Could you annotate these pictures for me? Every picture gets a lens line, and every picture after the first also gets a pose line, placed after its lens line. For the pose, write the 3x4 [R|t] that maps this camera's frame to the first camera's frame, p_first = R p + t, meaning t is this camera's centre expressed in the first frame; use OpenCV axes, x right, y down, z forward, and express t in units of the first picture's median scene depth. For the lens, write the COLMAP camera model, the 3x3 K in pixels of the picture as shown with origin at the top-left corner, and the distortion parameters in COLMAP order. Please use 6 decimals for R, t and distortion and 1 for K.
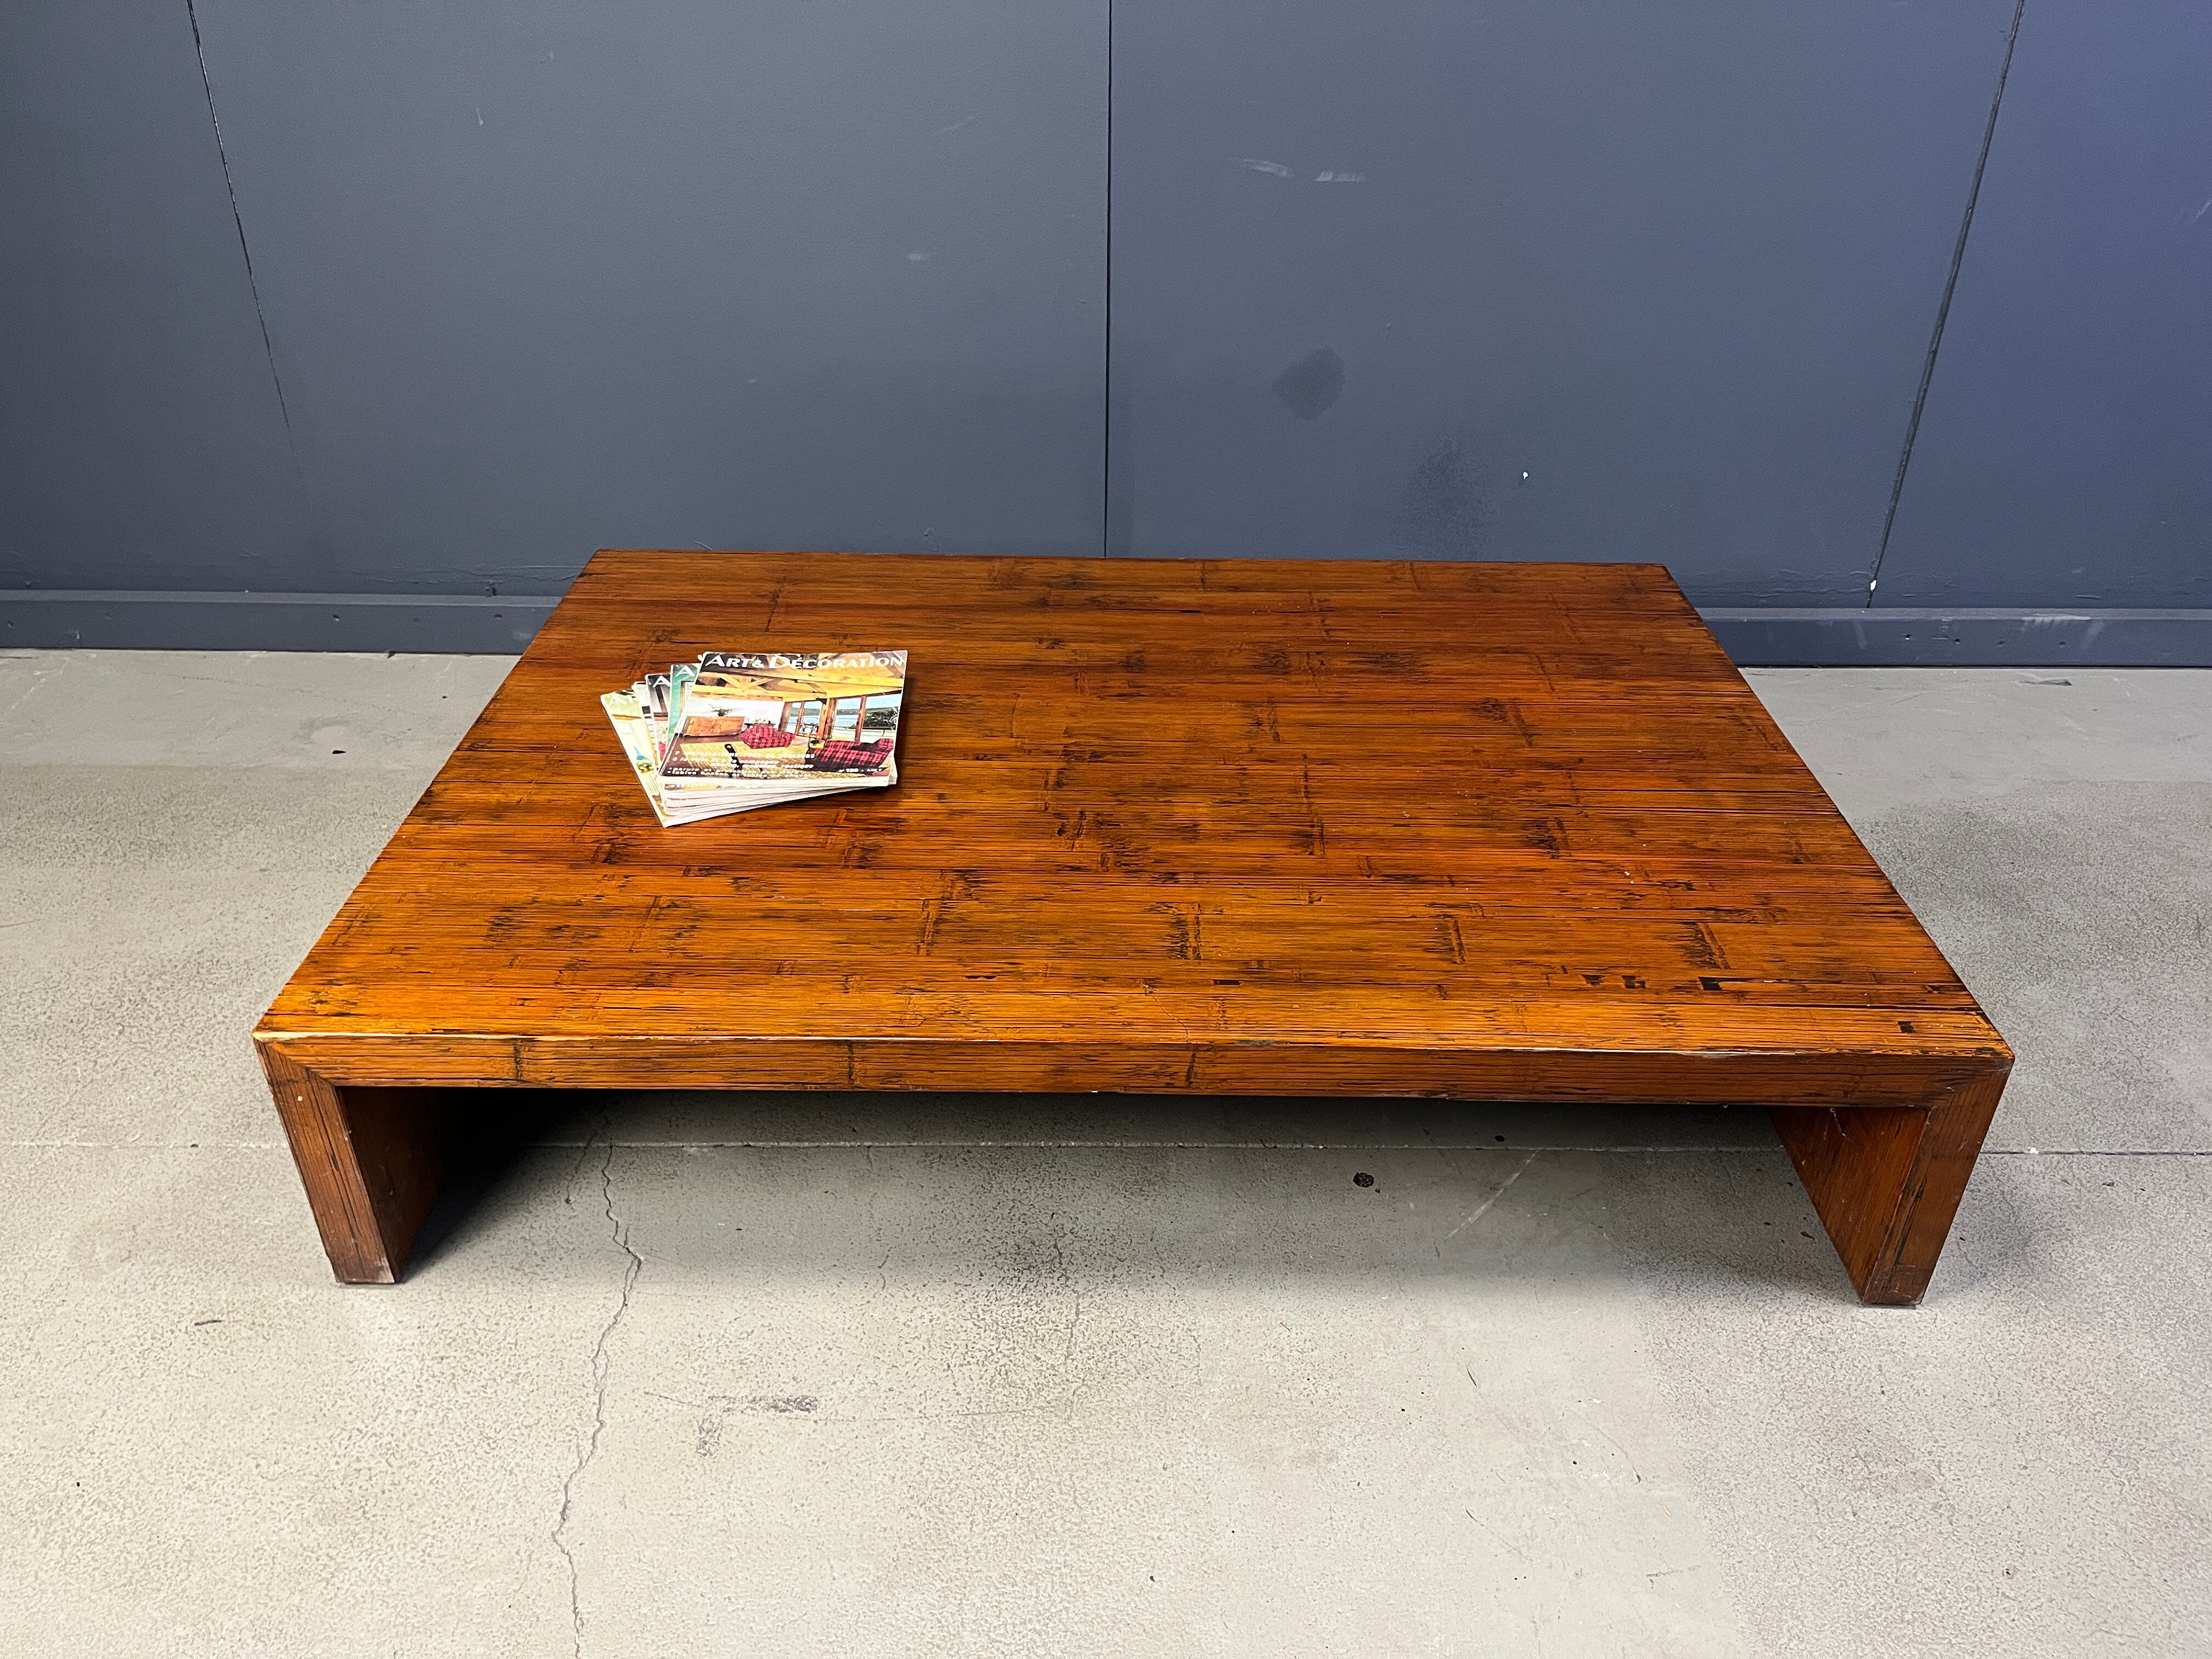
lens RADIAL K [[1664.2, 0, 1106.0], [0, 1664.2, 829.5], [0, 0, 1]] dist [0.074310, -0.104466]
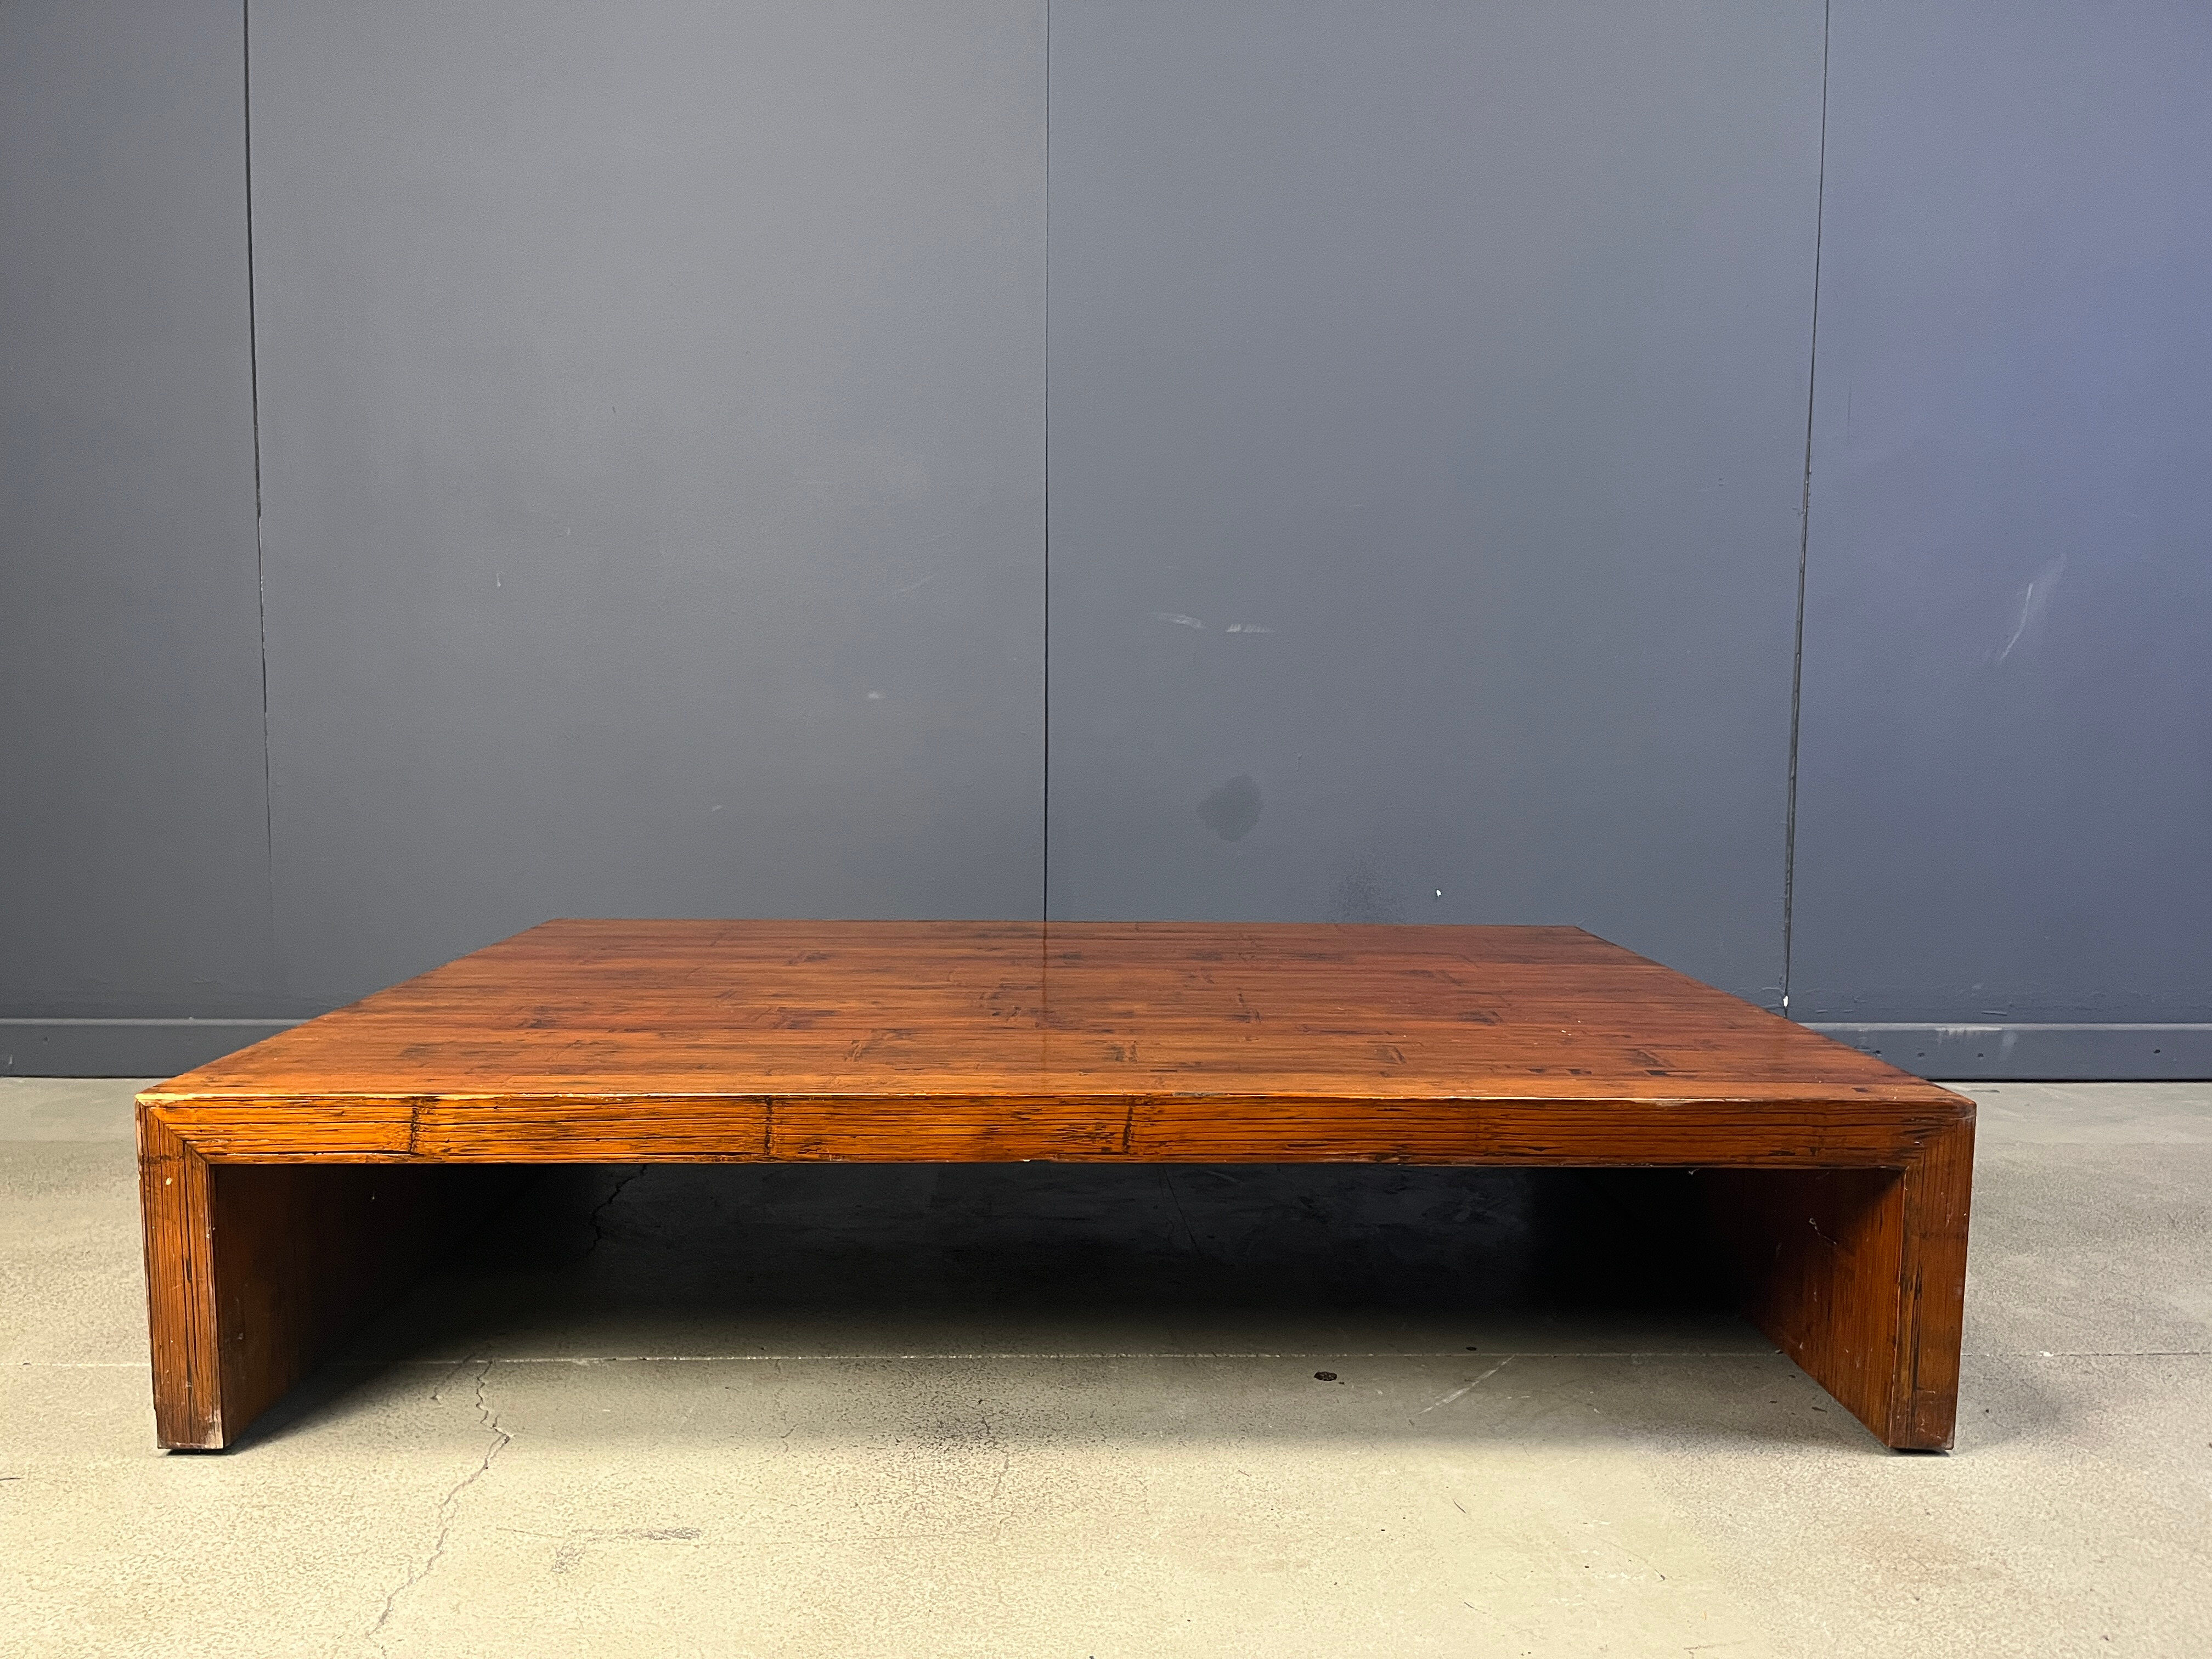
lens RADIAL K [[1661.8, 0, 1093.8], [0, 1661.8, 854.5], [0, 0, 1]] dist [0.084403, -0.120678]
pose [[0.999670, -0.003905, 0.025395, 0.007369], [0.014681, 0.897948, -0.439856, 0.383740], [-0.021086, 0.440084, 0.897709, 0.070383]]
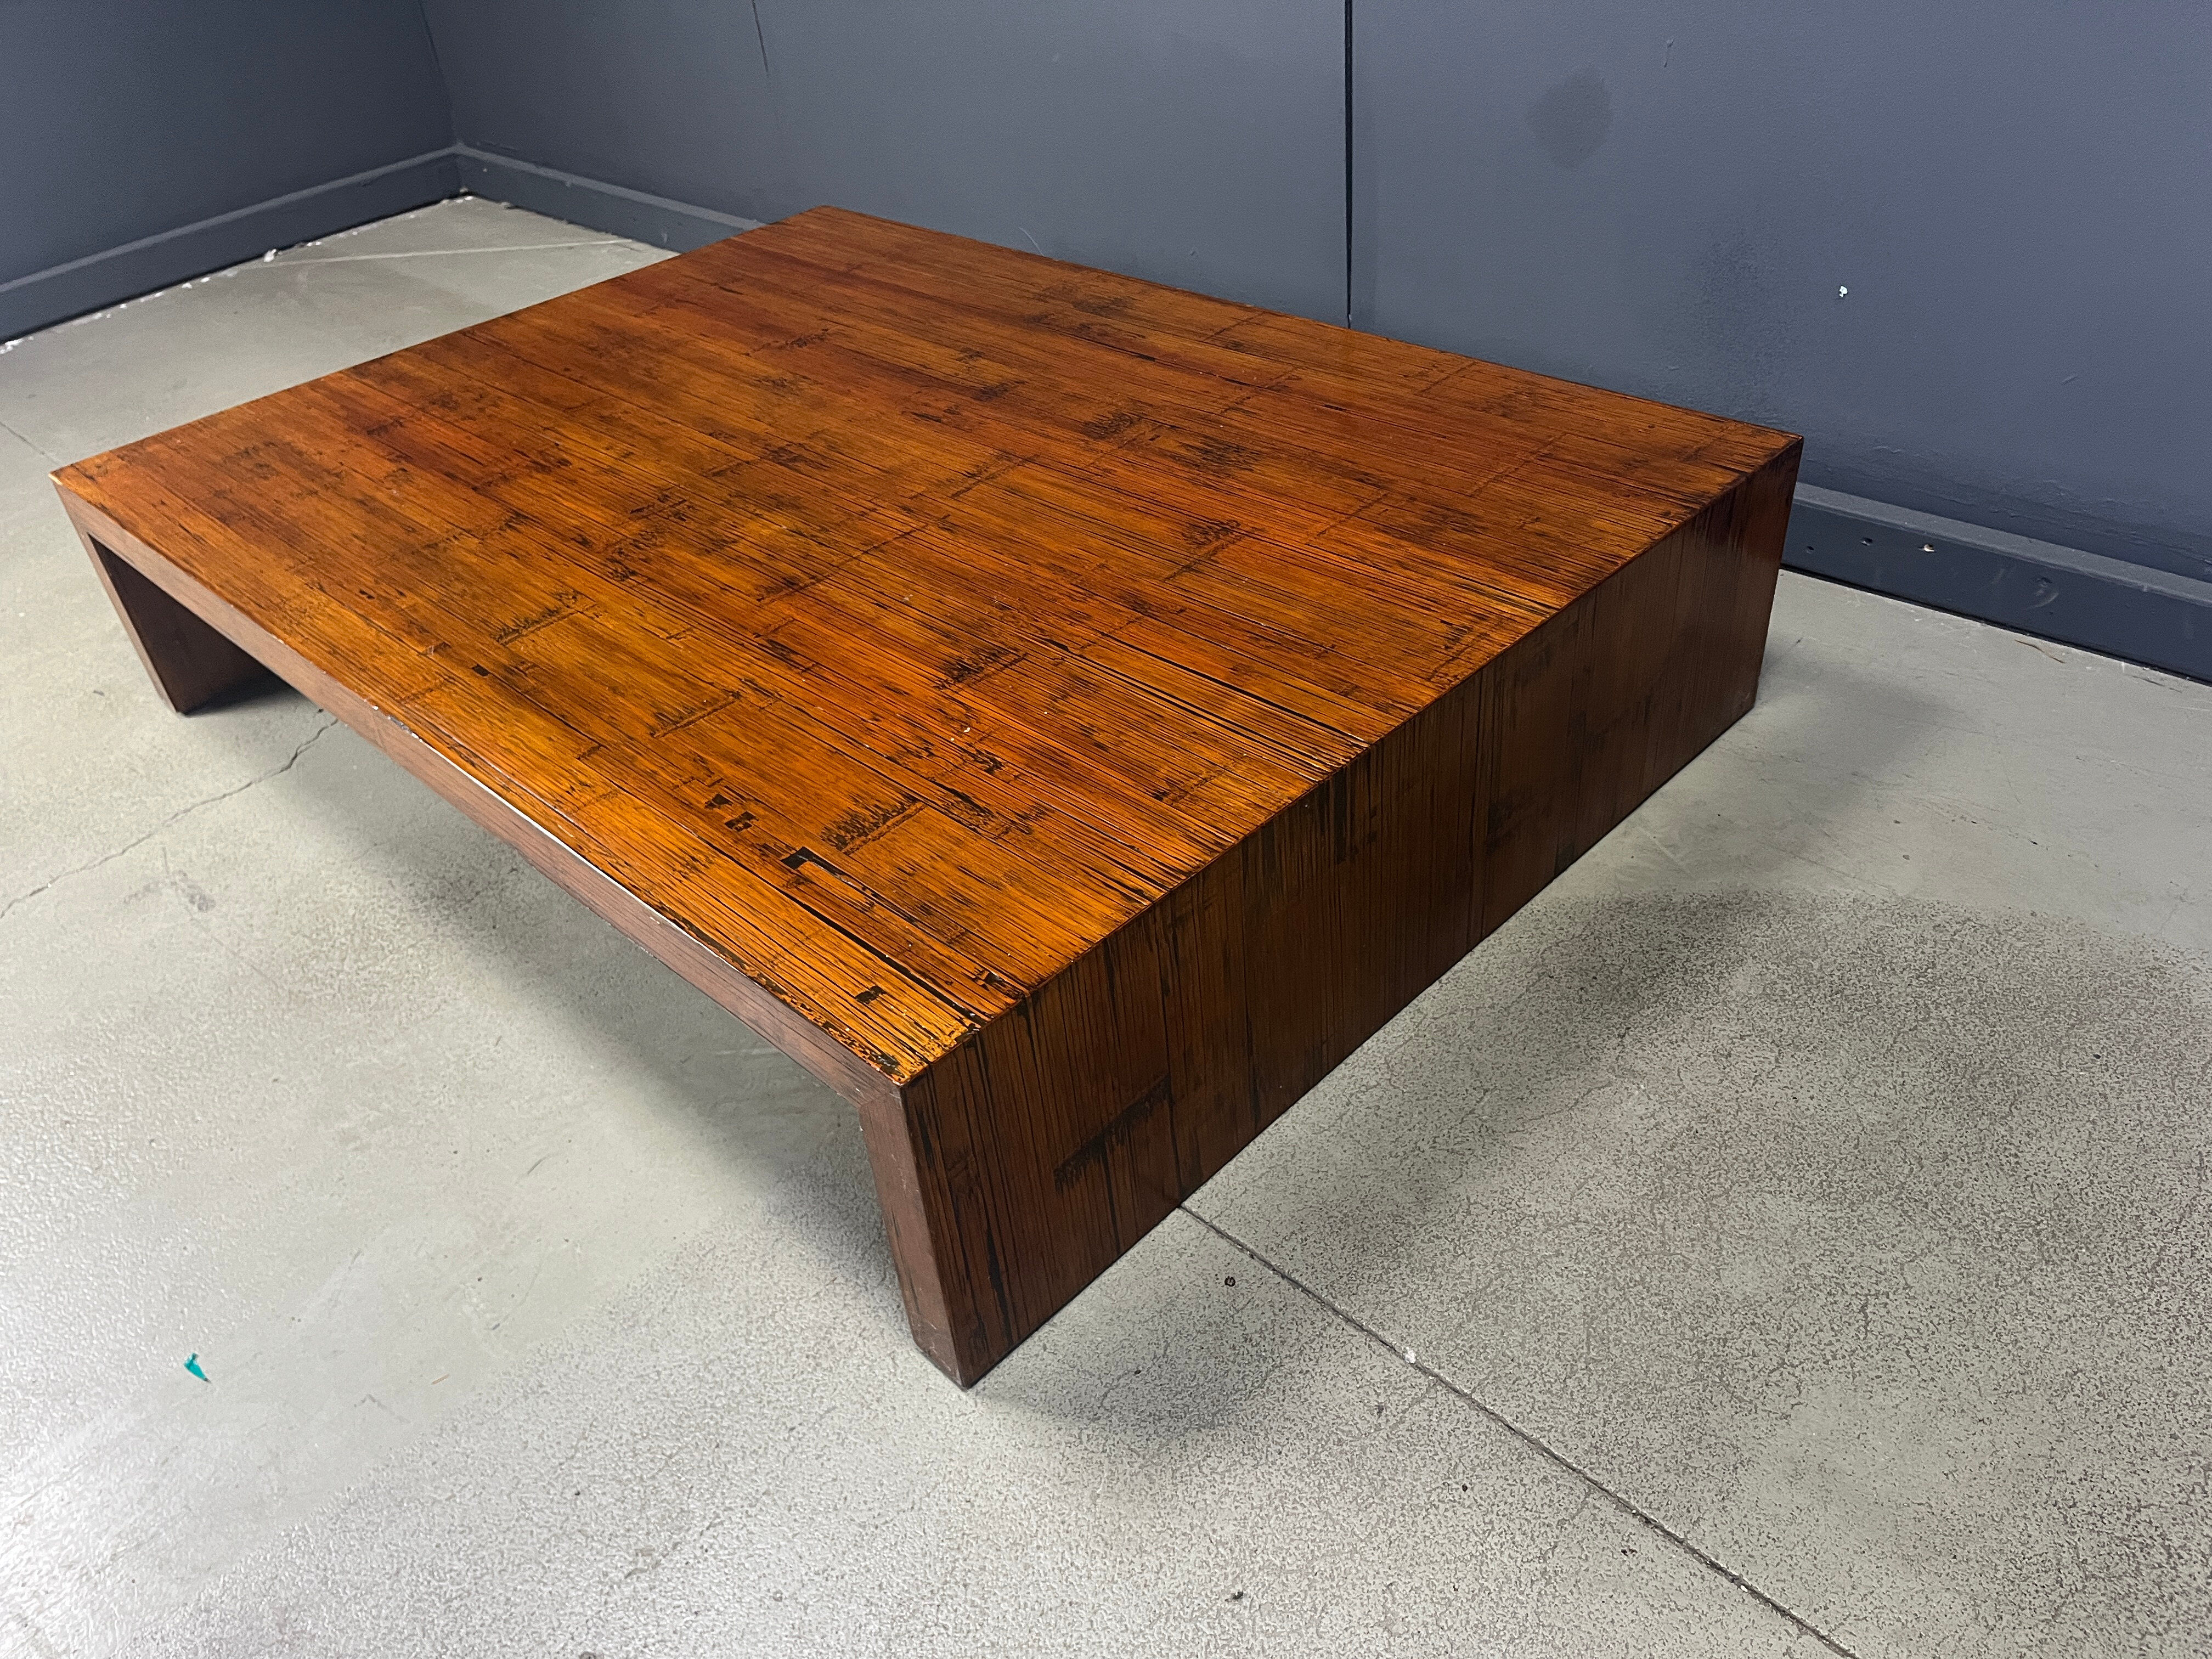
lens RADIAL K [[1674.8, 0, 1109.6], [0, 1674.8, 830.0], [0, 0, 1]] dist [0.062171, -0.085383]
pose [[0.714038, 0.353819, -0.604120, 0.884365], [-0.277196, 0.935257, 0.220127, -0.125111], [0.642893, 0.010280, 0.765887, 0.473908]]
